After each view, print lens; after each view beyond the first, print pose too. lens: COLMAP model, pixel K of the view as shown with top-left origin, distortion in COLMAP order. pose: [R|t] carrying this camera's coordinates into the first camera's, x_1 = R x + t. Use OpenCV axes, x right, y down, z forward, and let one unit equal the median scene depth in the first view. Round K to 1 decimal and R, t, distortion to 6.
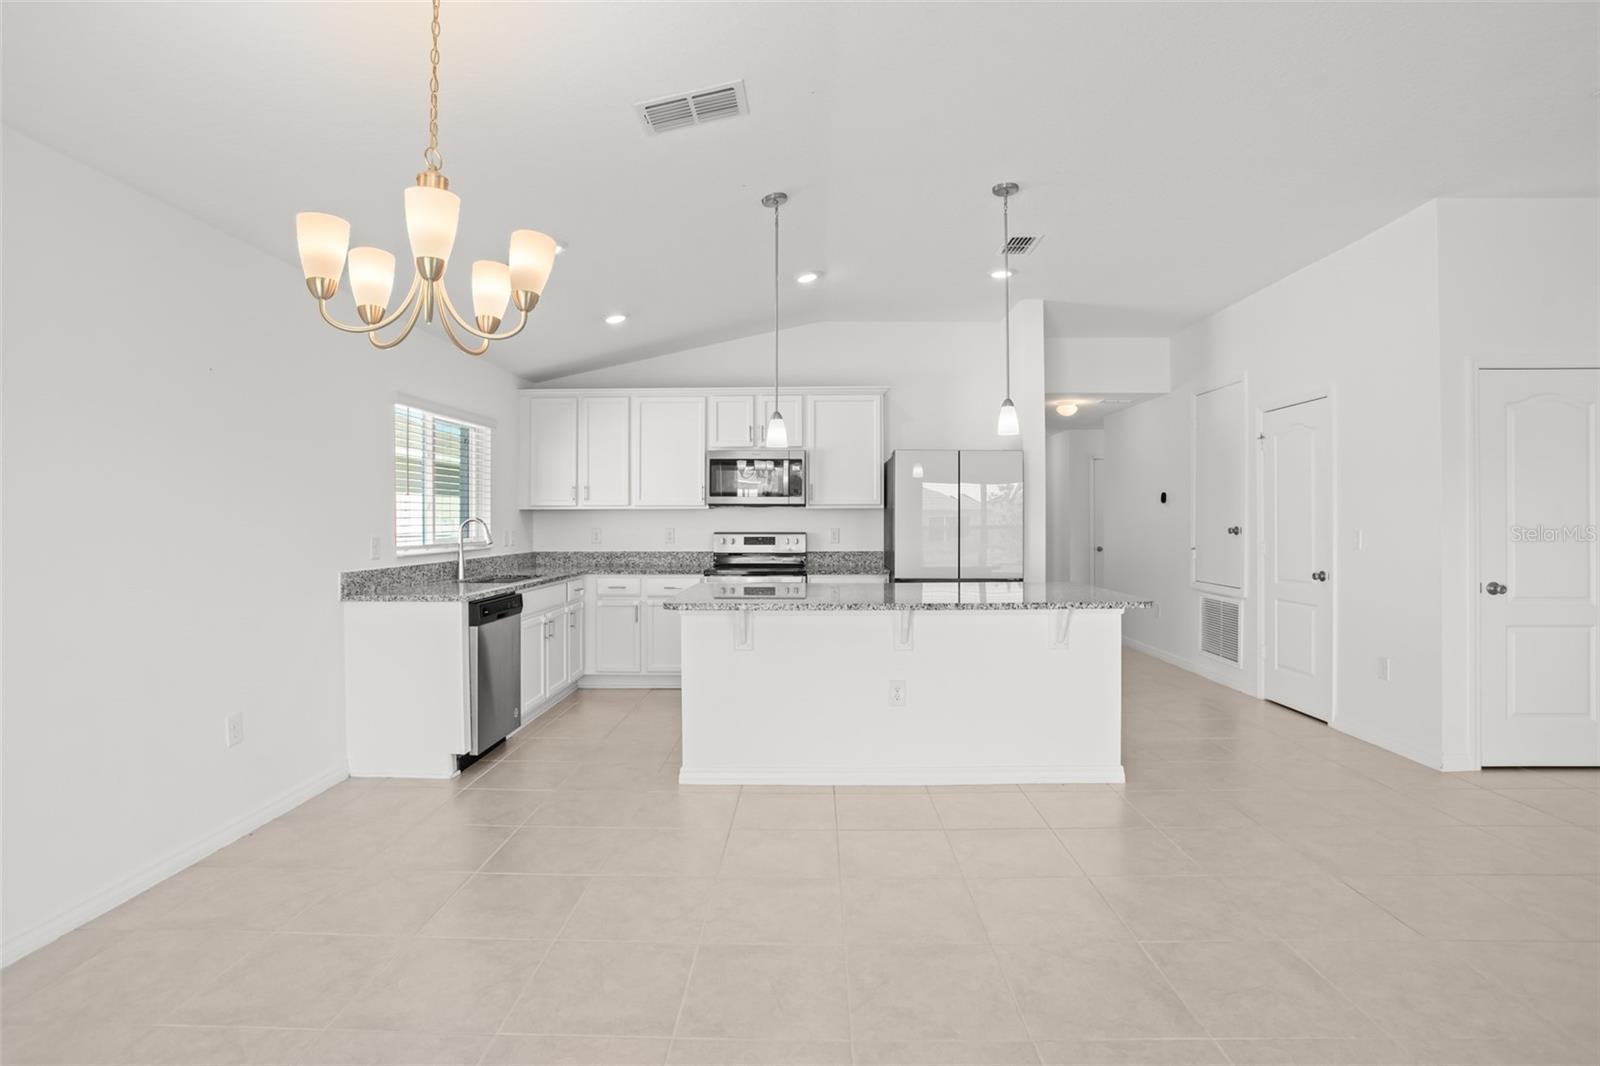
lens RADIAL K [[781.7, 0, 801.2], [0, 781.7, 521.5], [0, 0, 1]] dist [-0.064581, 0.029998]
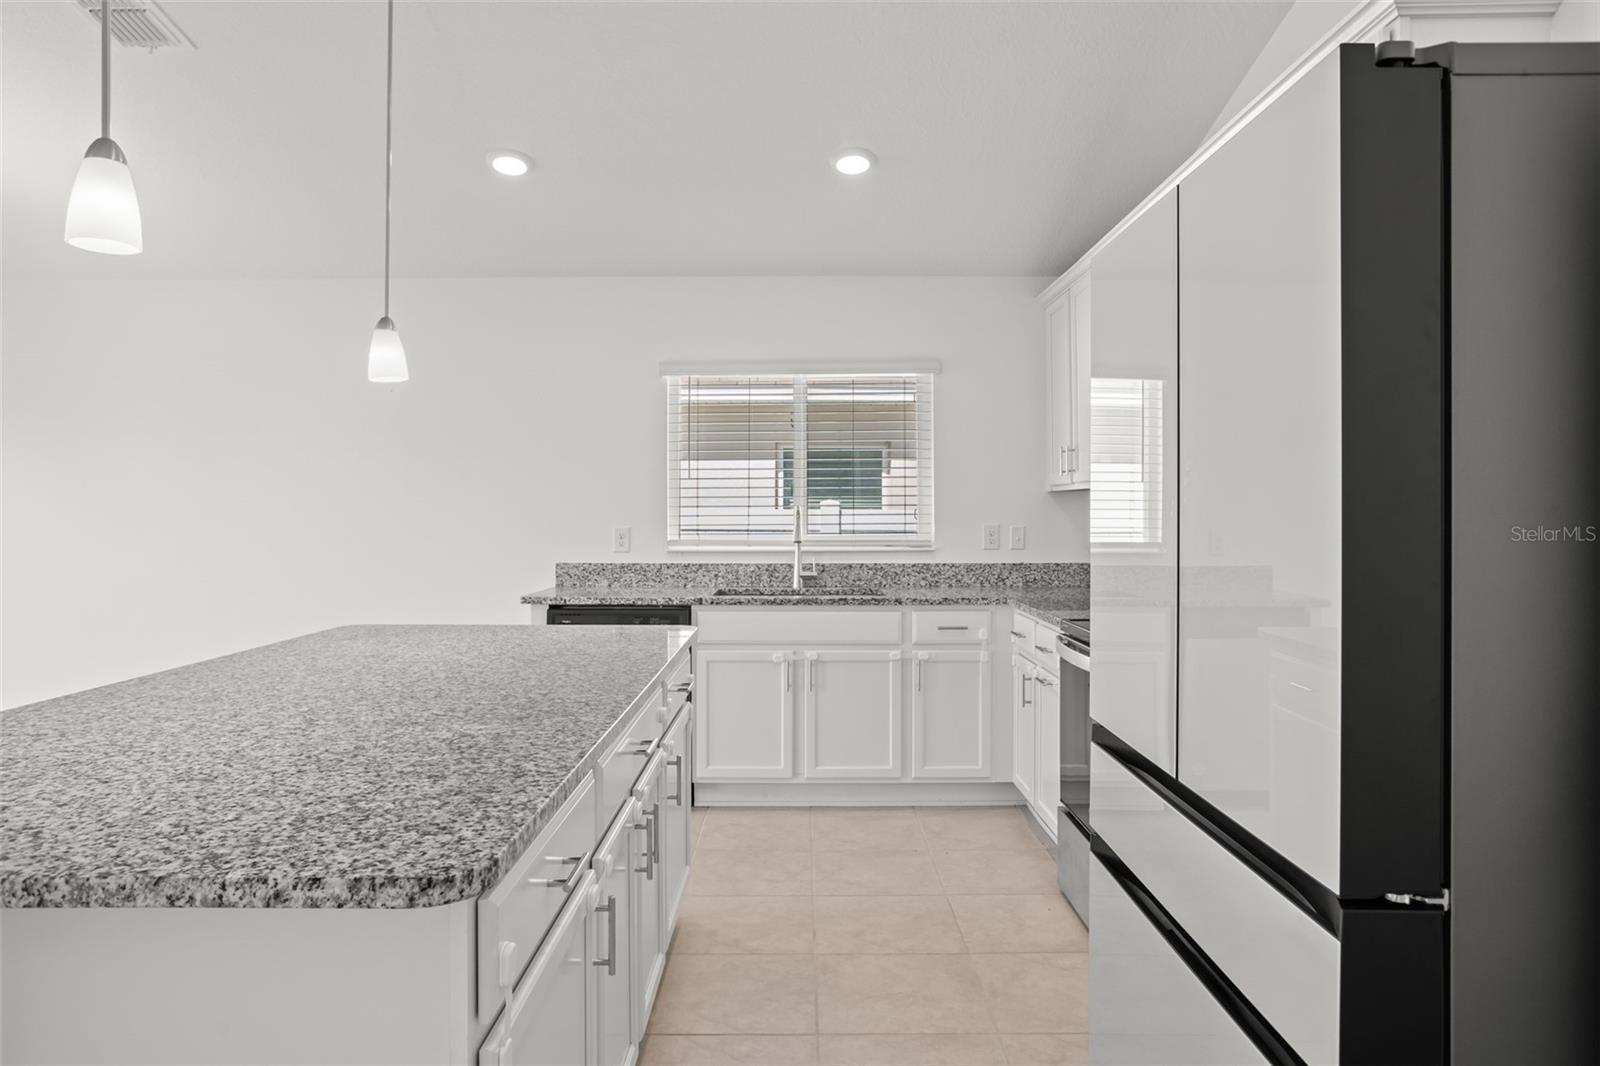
lens RADIAL K [[997.3, 0, 797.3], [0, 997.3, 505.0], [0, 0, 1]] dist [-0.022932, 0.002712]
pose [[0.011509, -0.005327, -0.999920, 0.447663], [0.000219, 0.999986, -0.005325, -0.000752], [0.999934, -0.000157, 0.011510, 0.843058]]
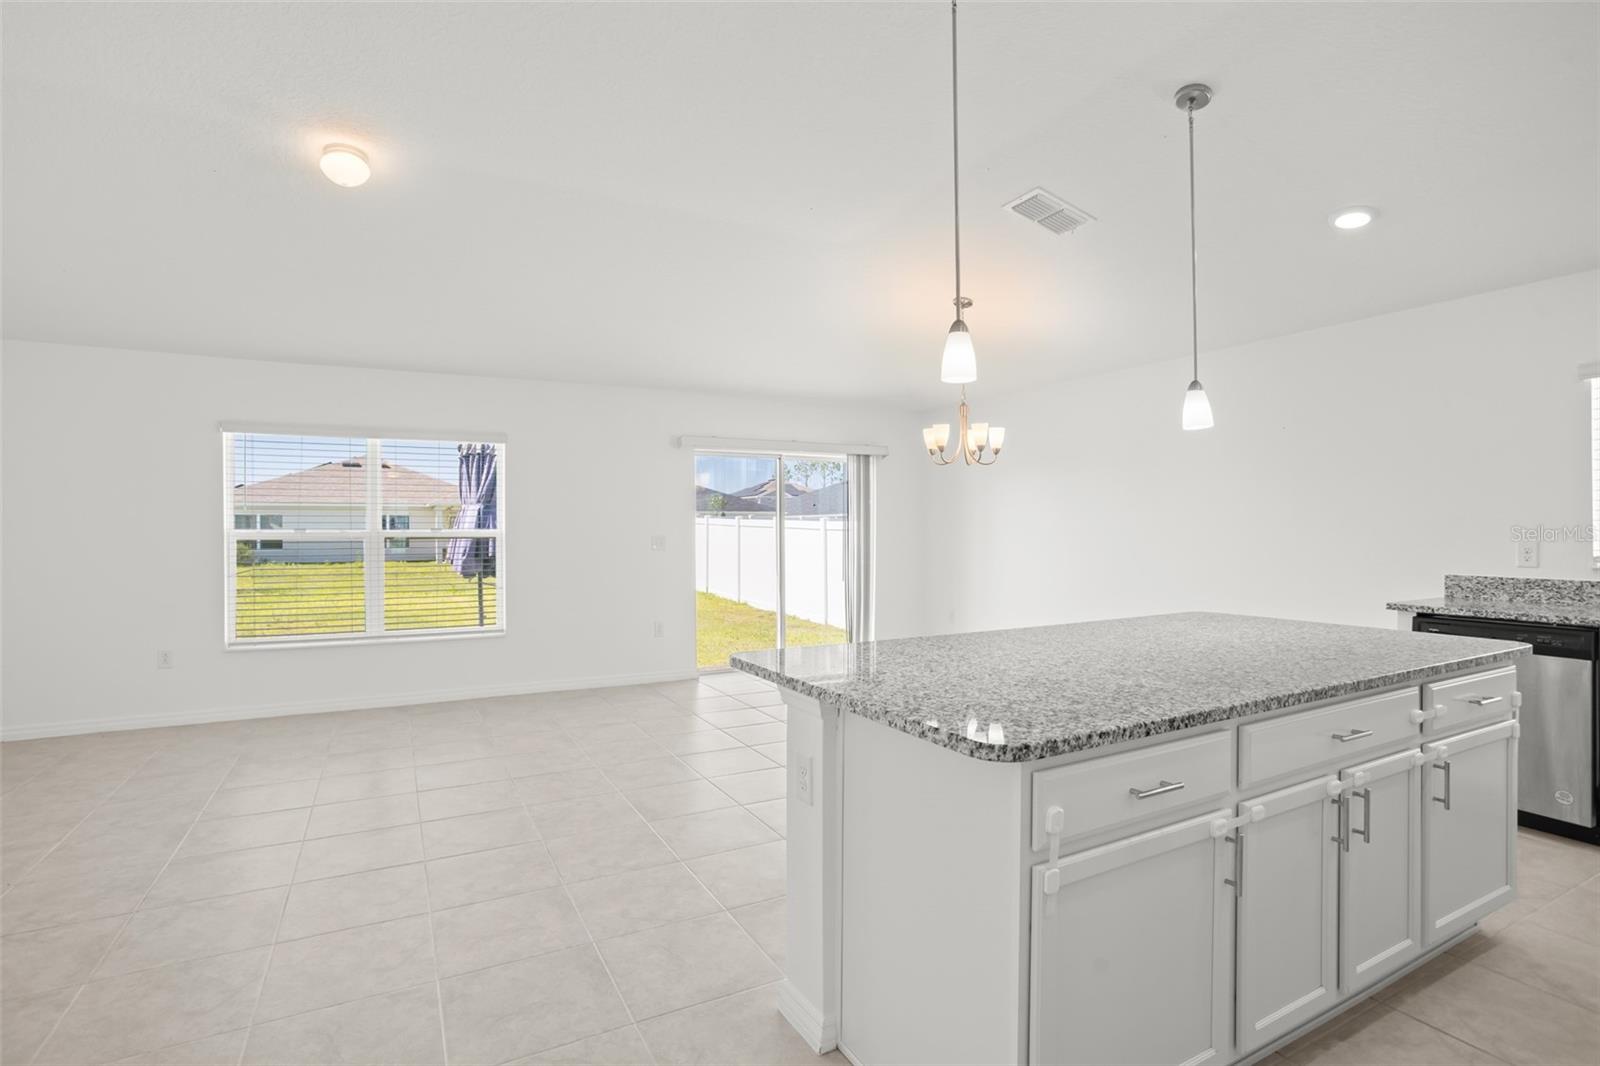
lens RADIAL K [[775.1, 0, 794.0], [0, 775.1, 532.5], [0, 0, 1]] dist [-0.060807, 0.027121]
pose [[-0.874678, 0.006641, -0.484658, 0.431695], [0.005279, 0.999977, 0.004175, 0.000194], [0.484675, 0.001094, -0.874694, 0.950671]]
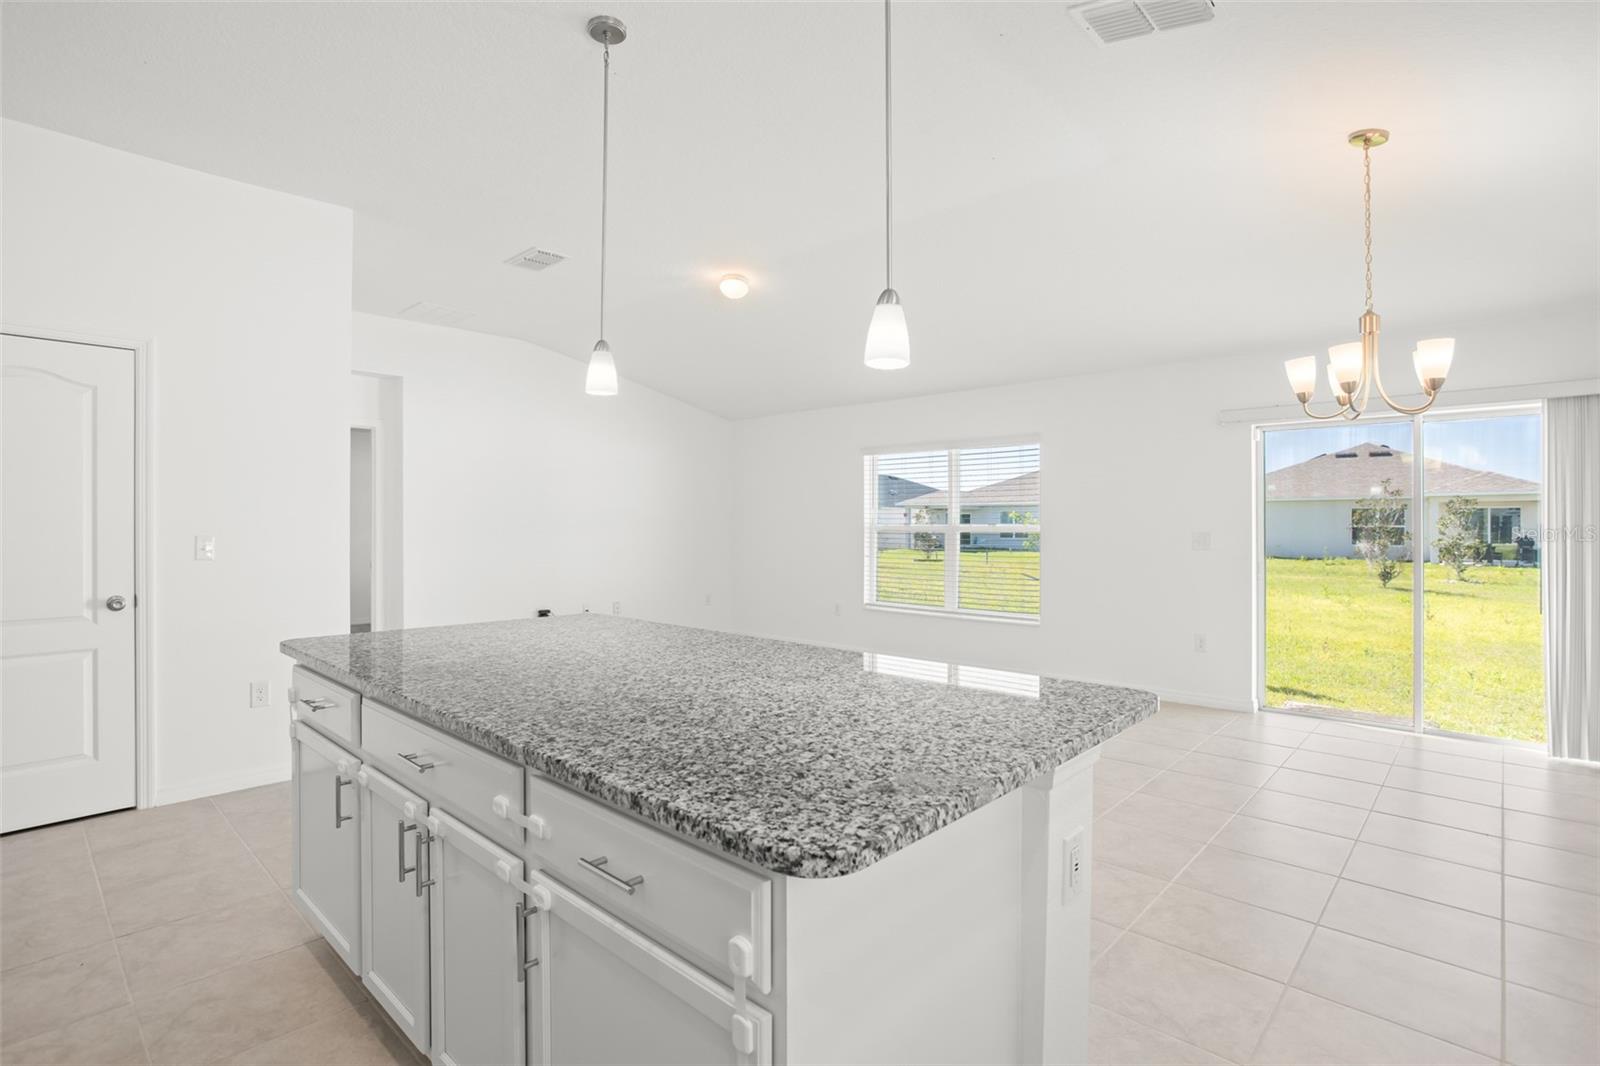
lens RADIAL K [[775.1, 0, 794.0], [0, 775.1, 532.5], [0, 0, 1]] dist [-0.060807, 0.027121]
pose [[-0.740751, -0.005582, 0.671756, -0.195663], [-0.000253, 0.999968, 0.008031, 0.000399], [-0.671780, 0.005779, -0.740728, 0.905450]]
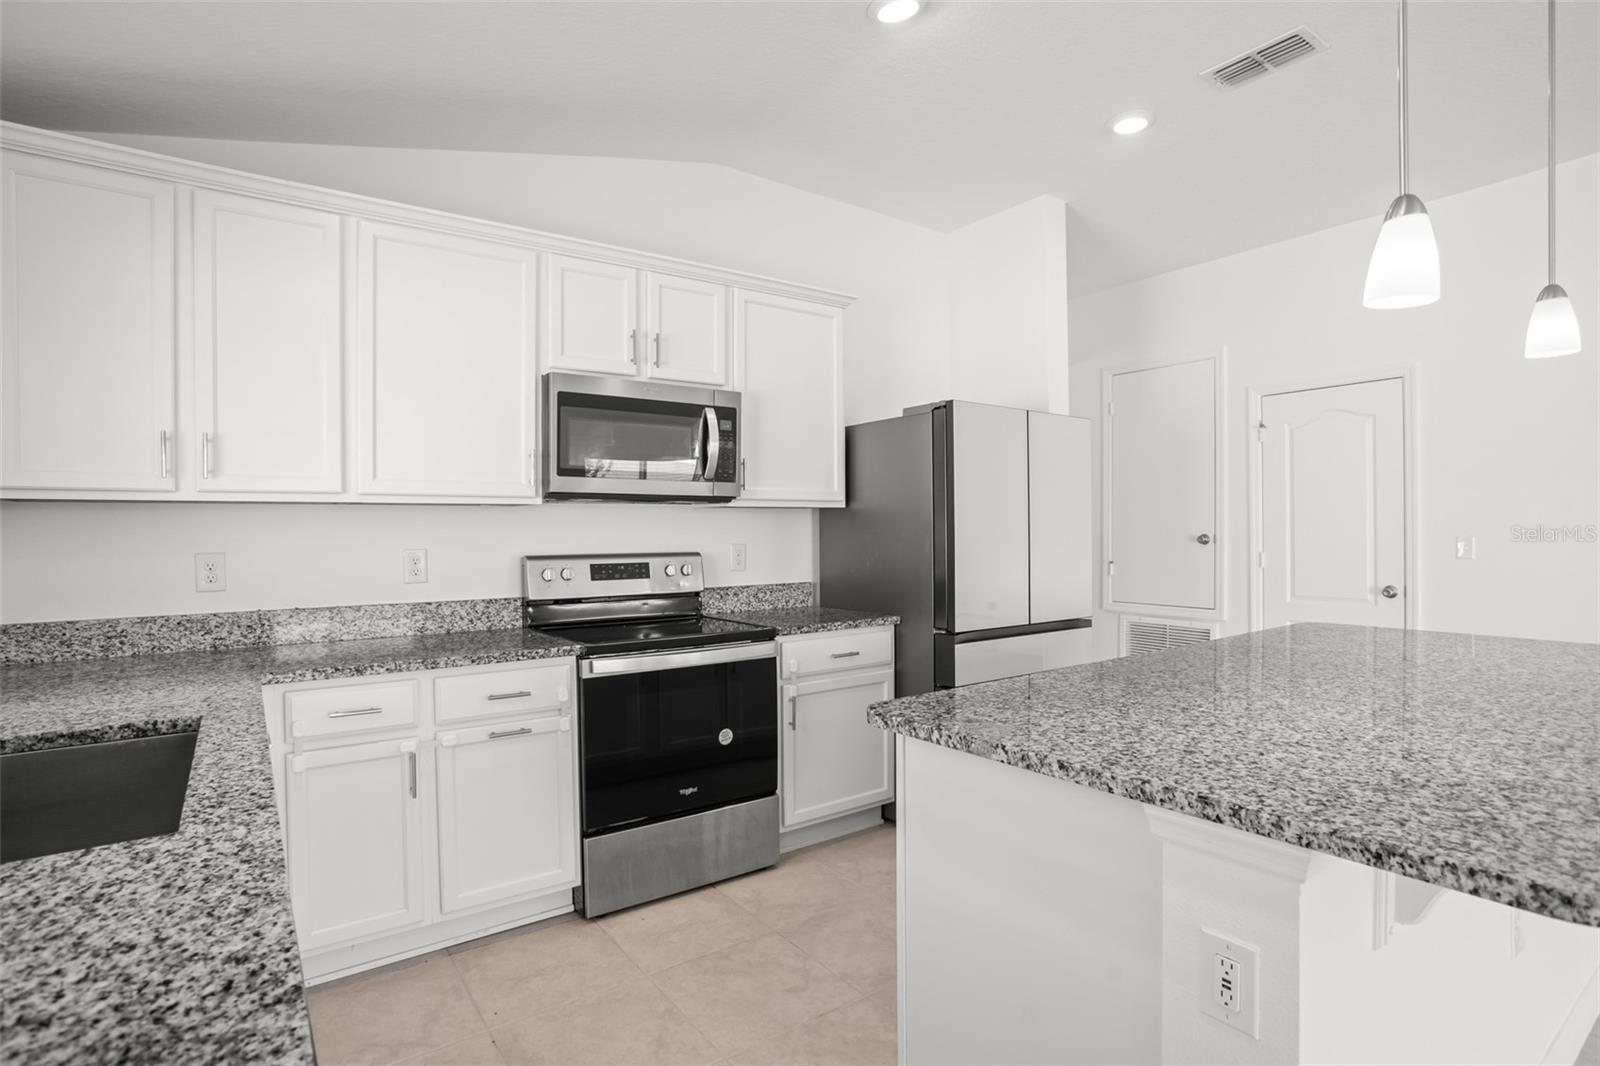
lens RADIAL K [[800.8, 0, 792.2], [0, 800.8, 539.6], [0, 0, 1]] dist [-0.068150, 0.036665]
pose [[0.806701, -0.011346, 0.590850, -0.288675], [0.007265, 0.999931, 0.009283, 0.001202], [-0.590915, -0.003196, 0.806728, 0.580485]]
